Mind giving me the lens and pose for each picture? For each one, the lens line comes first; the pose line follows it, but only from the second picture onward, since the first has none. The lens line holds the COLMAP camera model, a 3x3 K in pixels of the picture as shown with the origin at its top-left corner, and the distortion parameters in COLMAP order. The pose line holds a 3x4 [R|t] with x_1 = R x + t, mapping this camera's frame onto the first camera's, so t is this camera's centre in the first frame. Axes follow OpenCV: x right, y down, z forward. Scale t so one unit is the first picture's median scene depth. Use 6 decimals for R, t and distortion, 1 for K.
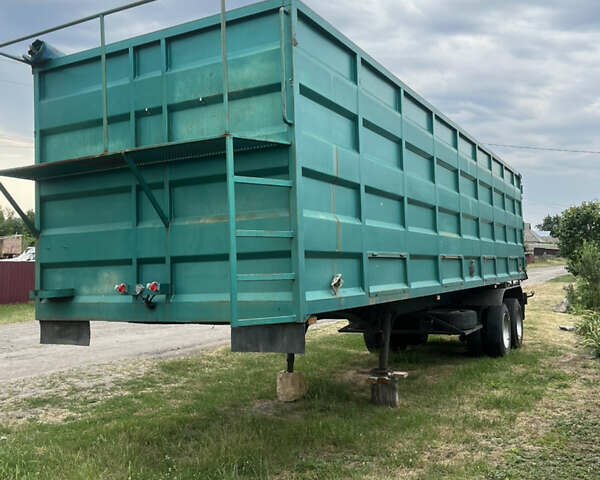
lens RADIAL K [[563.4, 0, 286.6], [0, 563.4, 240.3], [0, 0, 1]] dist [0.077283, -0.003013]
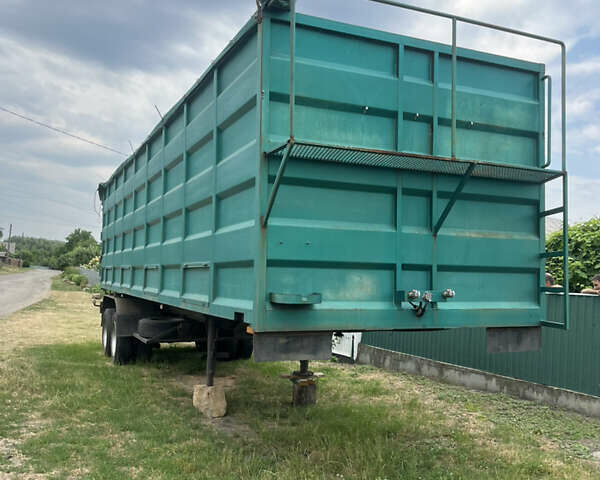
lens RADIAL K [[563.4, 0, 286.6], [0, 563.4, 240.3], [0, 0, 1]] dist [0.077283, -0.003013]
pose [[0.626950, 0.092646, 0.773532, -1.115326], [-0.079654, 0.995323, -0.054650, 0.059519], [-0.774977, -0.027352, 0.631397, 0.534314]]
